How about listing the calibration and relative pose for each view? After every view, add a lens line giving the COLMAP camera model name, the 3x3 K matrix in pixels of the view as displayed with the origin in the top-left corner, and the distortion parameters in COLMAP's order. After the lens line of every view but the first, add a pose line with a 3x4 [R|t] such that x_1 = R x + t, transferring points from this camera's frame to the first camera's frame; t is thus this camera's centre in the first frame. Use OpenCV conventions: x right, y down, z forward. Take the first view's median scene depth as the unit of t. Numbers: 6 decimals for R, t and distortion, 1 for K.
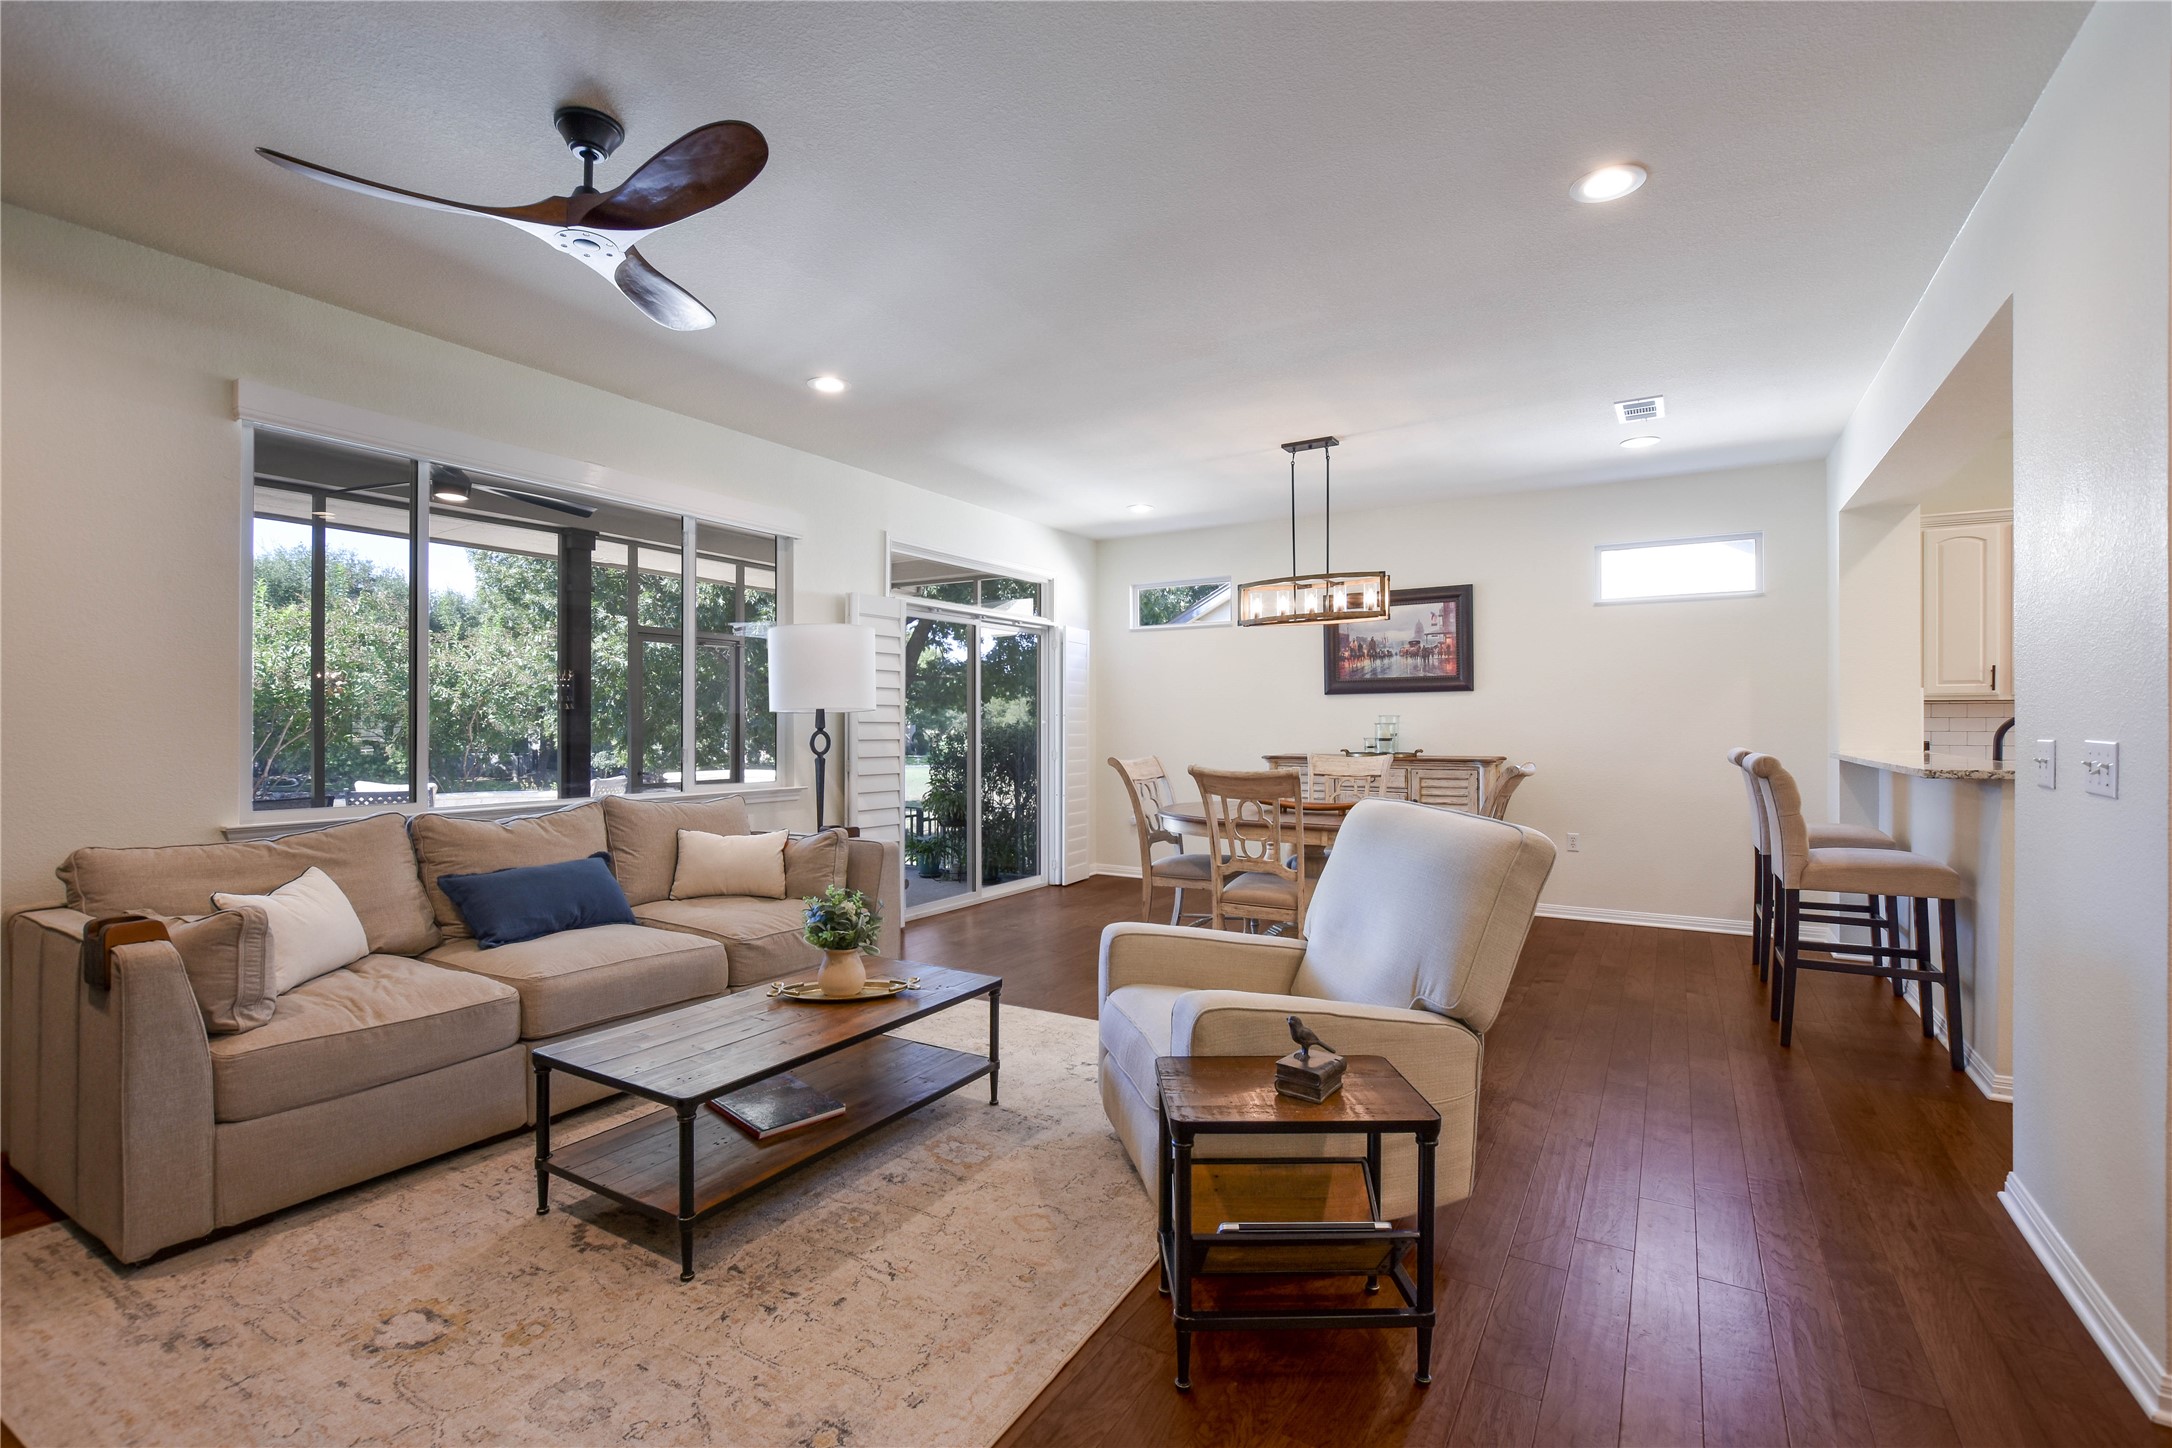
lens RADIAL K [[961.7, 0, 1060.1], [0, 961.7, 729.9], [0, 0, 1]] dist [-0.024986, 0.003549]
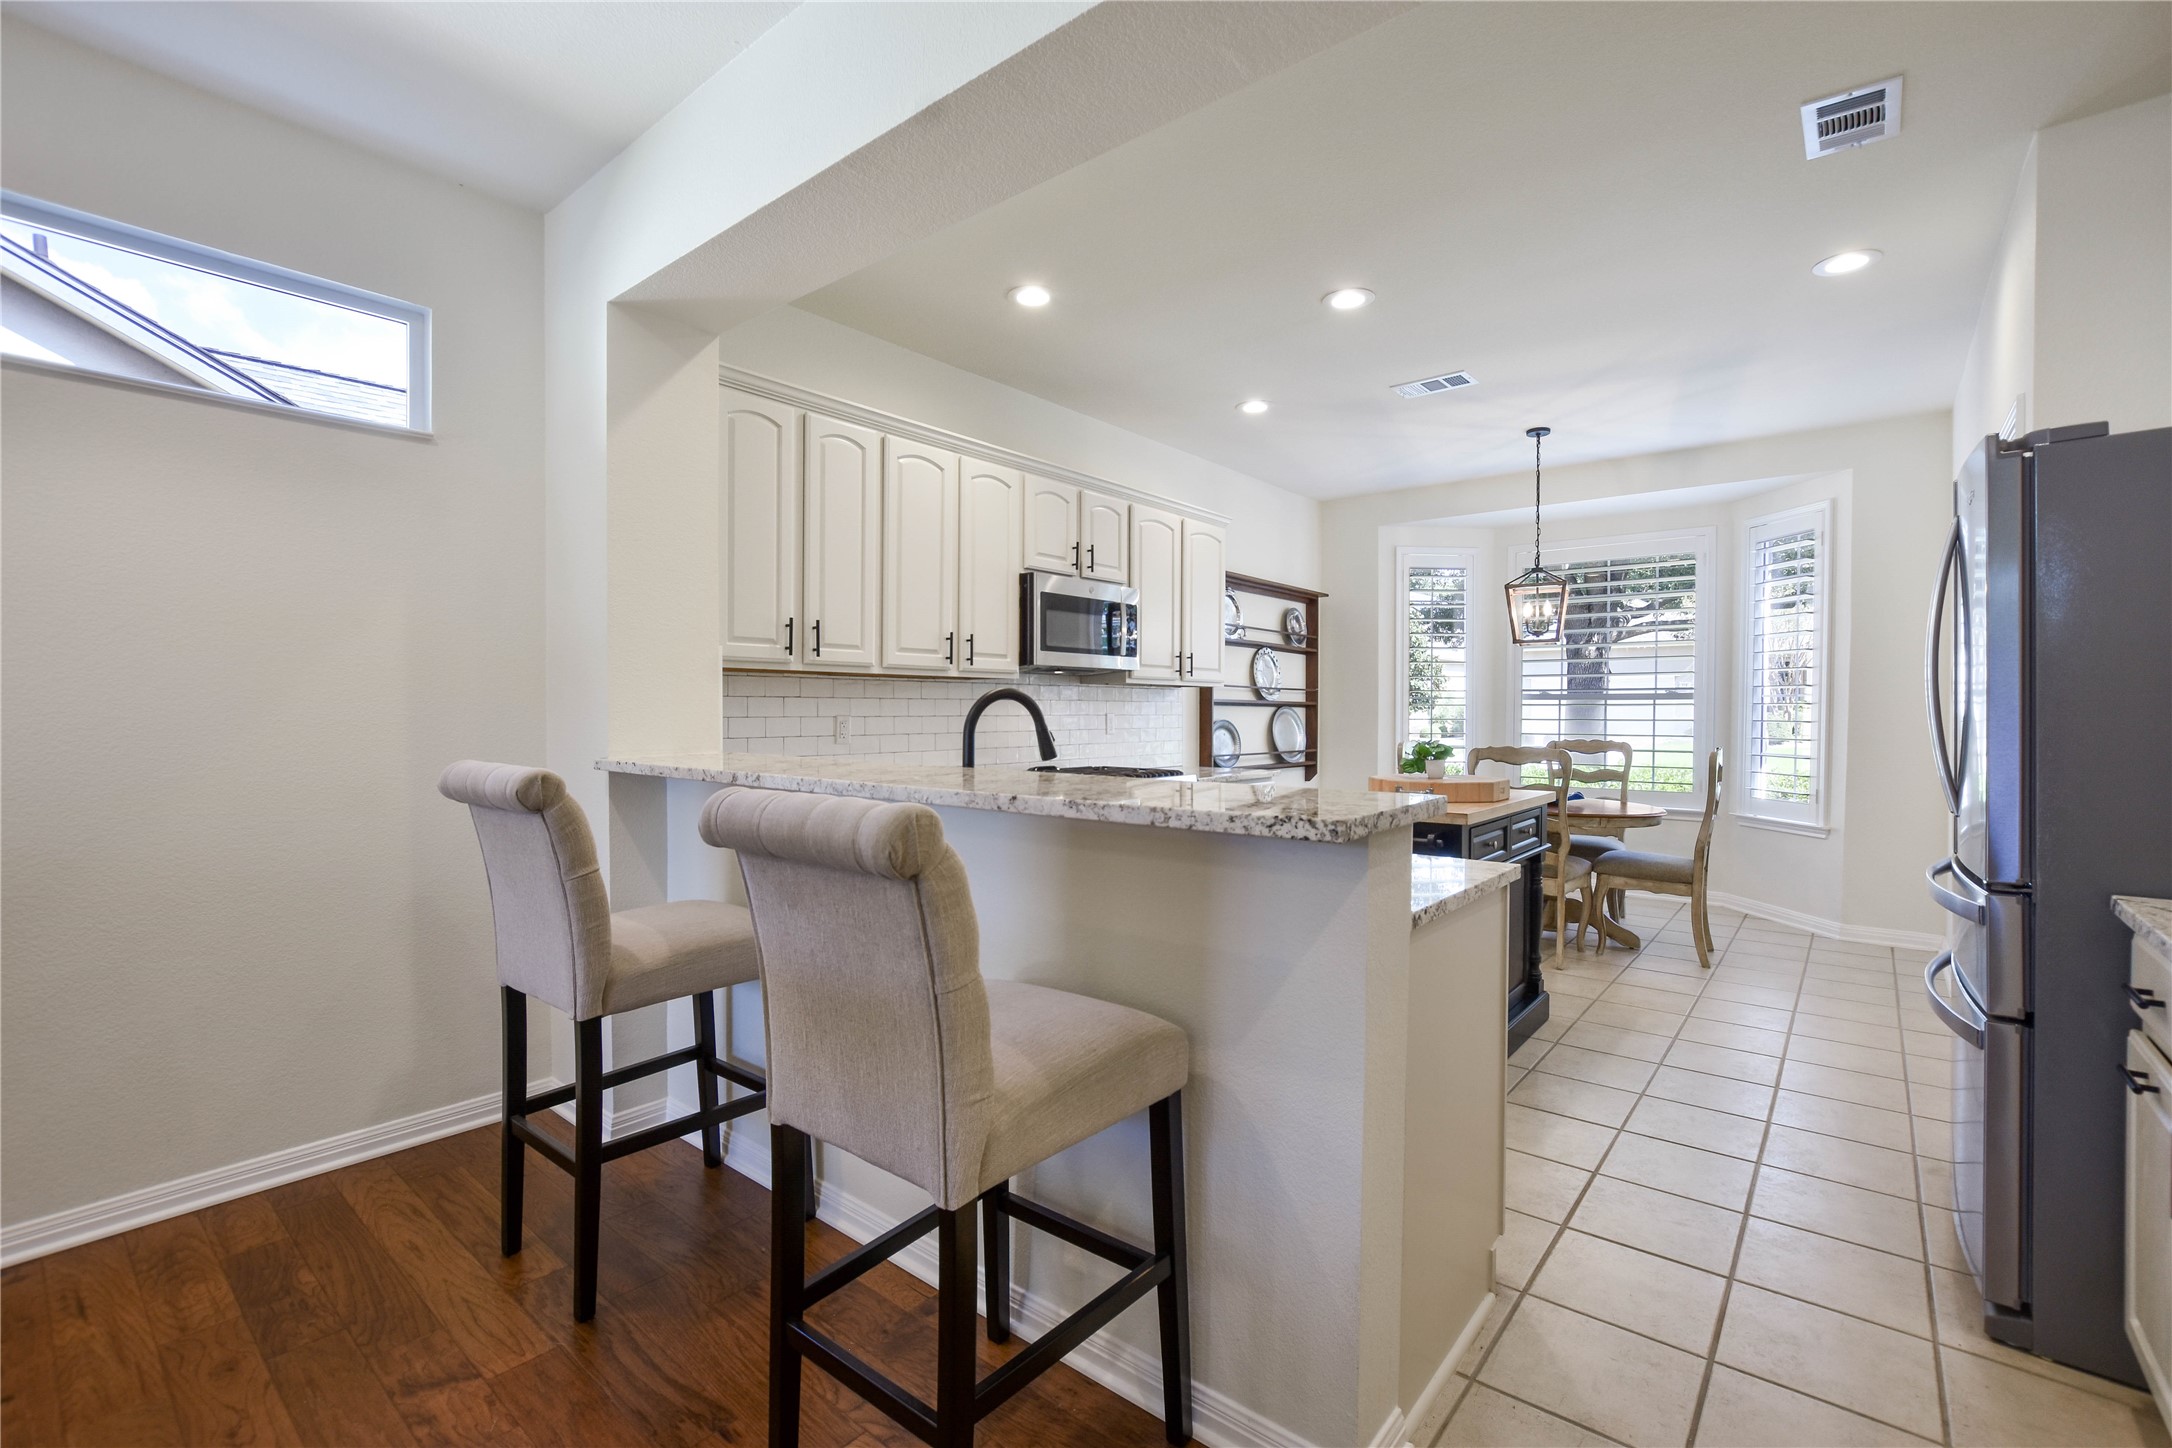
lens RADIAL K [[961.7, 0, 1102.9], [0, 961.7, 723.2], [0, 0, 1]] dist [-0.024986, 0.003549]
pose [[0.096016, -0.016453, 0.995244, 0.351323], [0.004409, 0.999861, 0.016104, -0.003734], [-0.995370, 0.002842, 0.096075, 0.746176]]
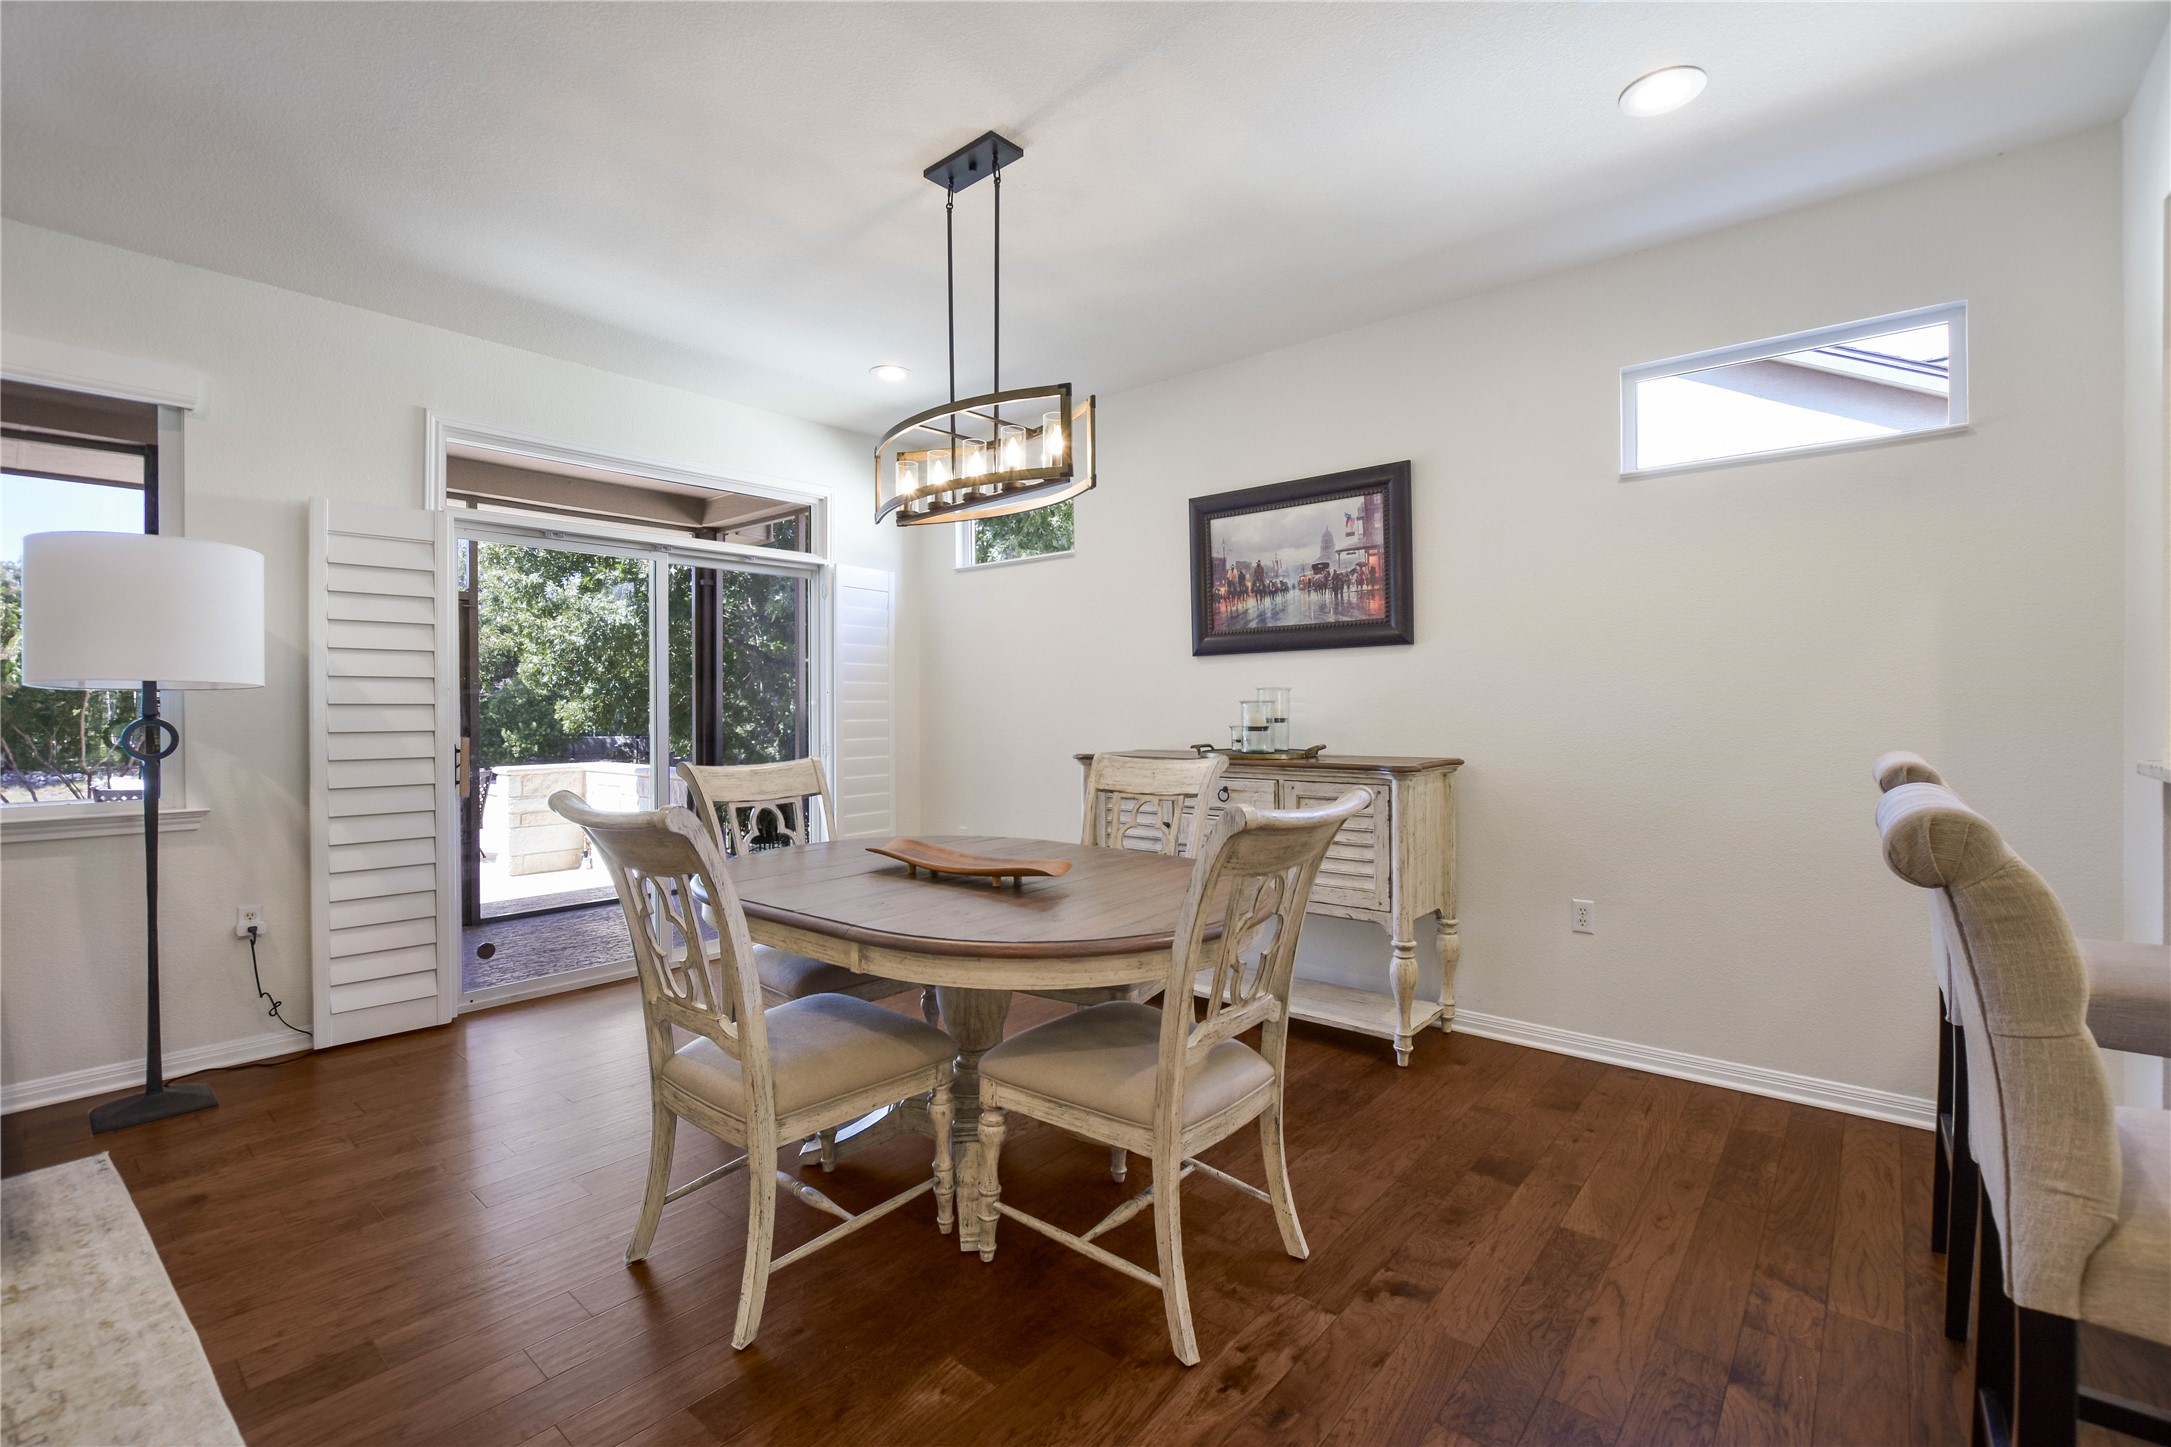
lens RADIAL K [[961.3, 0, 1043.0], [0, 961.3, 721.0], [0, 0, 1]] dist [-0.024986, 0.003549]
pose [[0.988011, -0.003144, -0.154349, 0.426101], [0.004782, 0.999936, 0.010241, -0.001622], [0.154307, -0.010856, 0.987963, 0.555777]]
